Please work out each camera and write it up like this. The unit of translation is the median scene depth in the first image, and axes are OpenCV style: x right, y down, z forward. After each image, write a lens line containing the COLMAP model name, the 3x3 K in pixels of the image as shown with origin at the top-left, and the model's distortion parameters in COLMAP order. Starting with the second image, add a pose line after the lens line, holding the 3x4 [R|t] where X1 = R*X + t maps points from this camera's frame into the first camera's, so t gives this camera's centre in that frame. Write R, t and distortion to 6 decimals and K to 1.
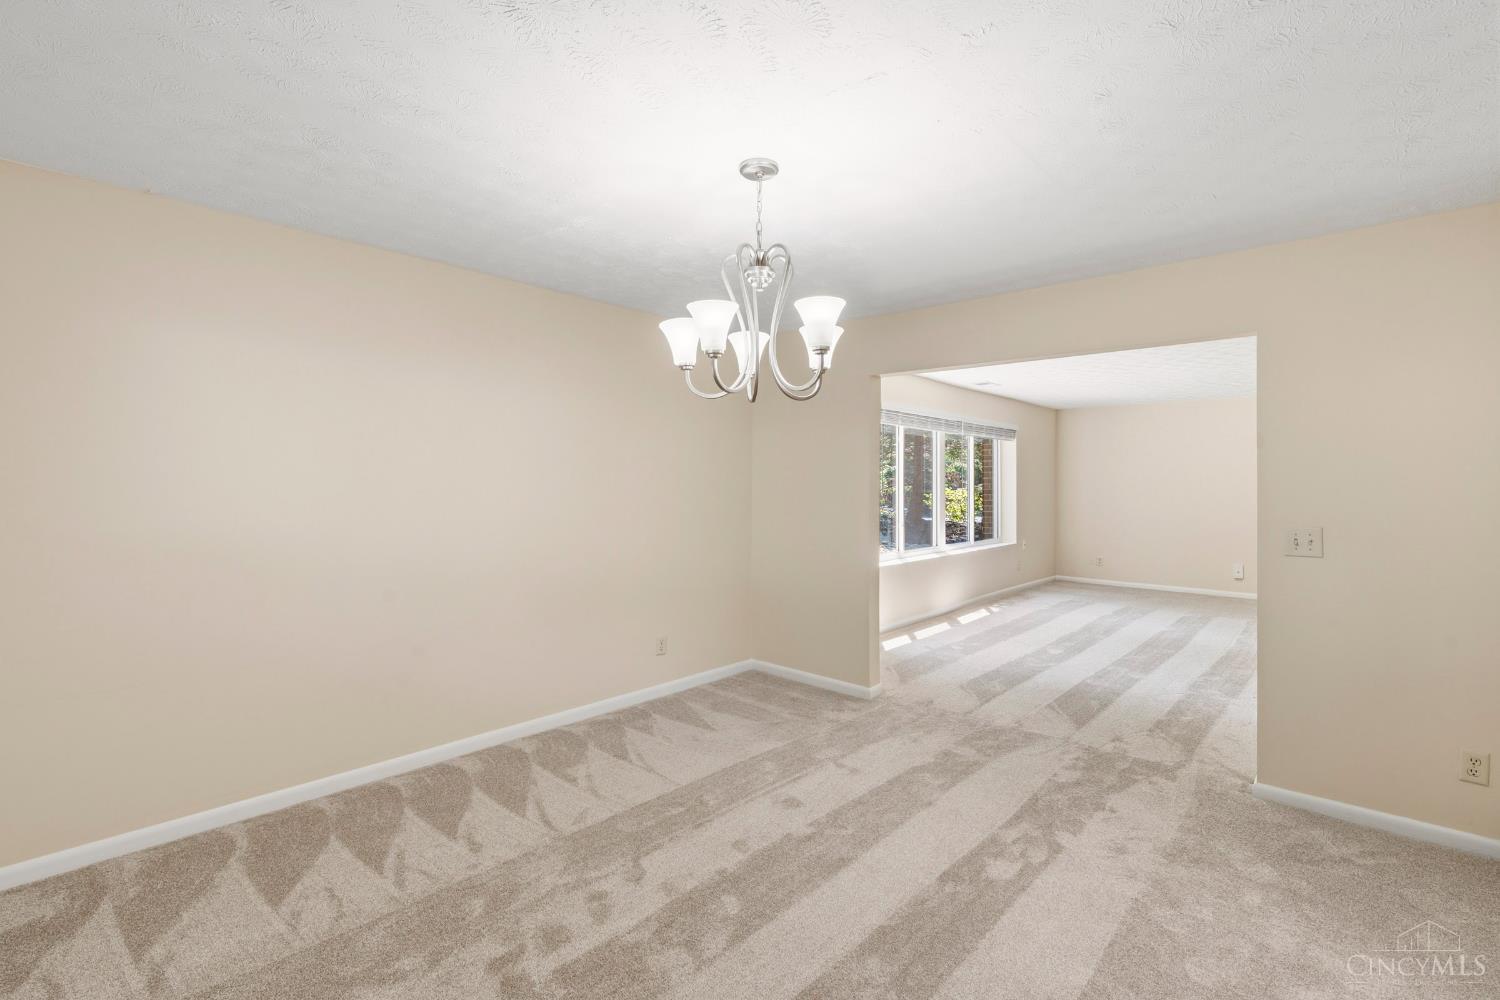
lens RADIAL K [[690.8, 0, 759.1], [0, 690.8, 481.4], [0, 0, 1]] dist [-0.009246, 0.002659]
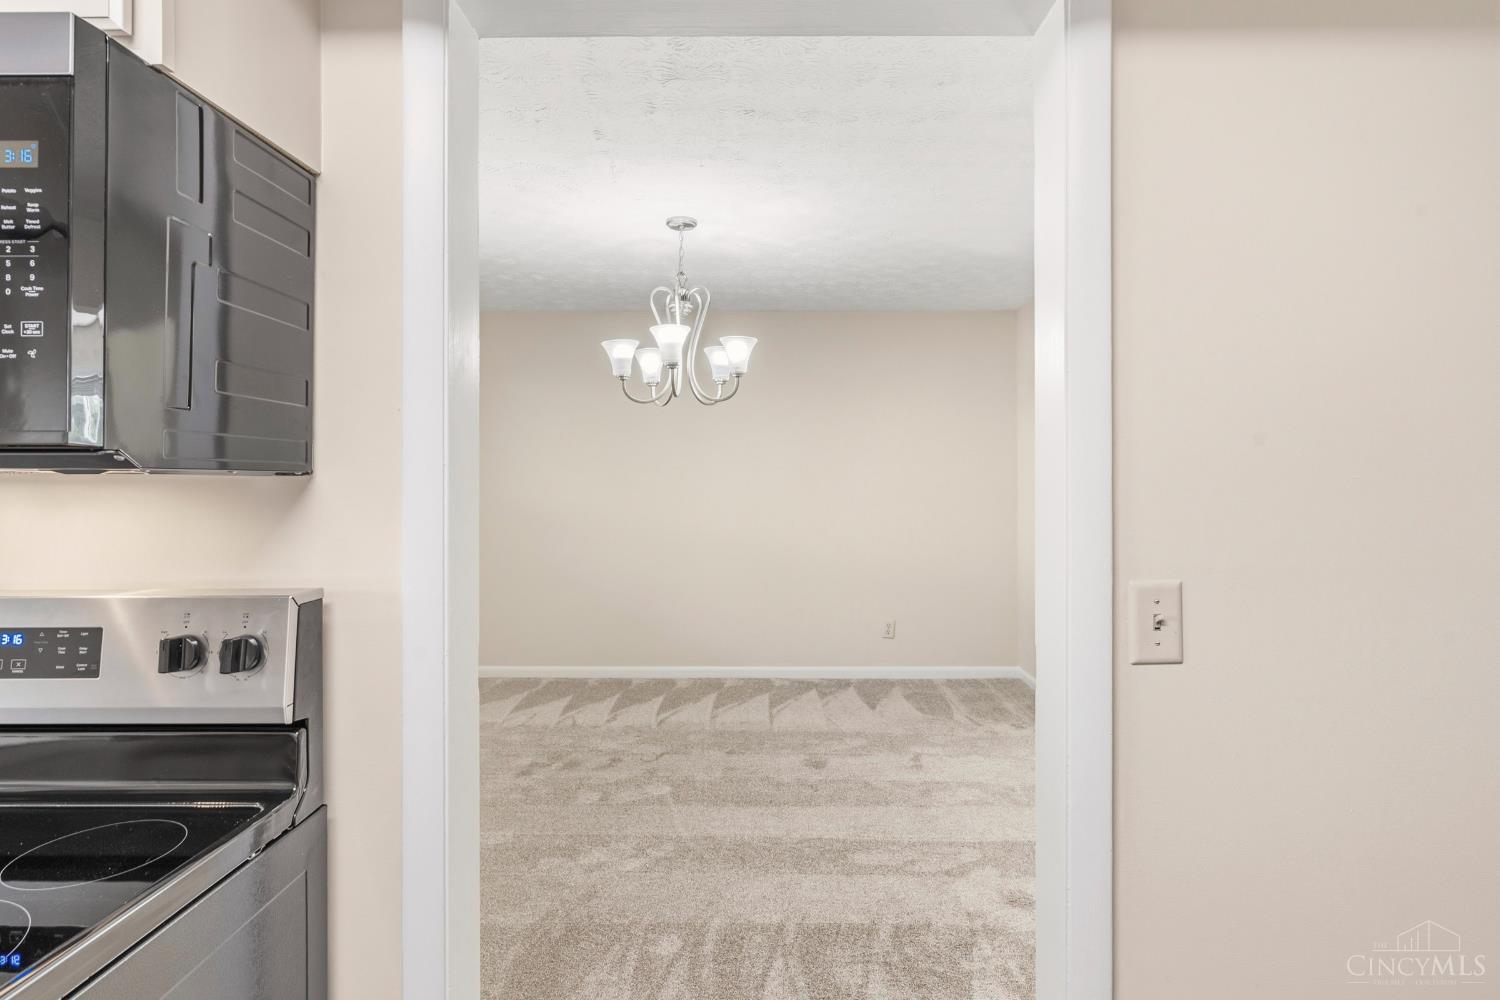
lens RADIAL K [[778.5, 0, 748.1], [0, 778.5, 489.2], [0, 0, 1]] dist [-0.007586, 0.000205]
pose [[0.648657, 0.002306, -0.761078, 0.950542], [0.009483, 0.999893, 0.011113, 0.017007], [0.761022, -0.014426, 0.648566, 0.130467]]
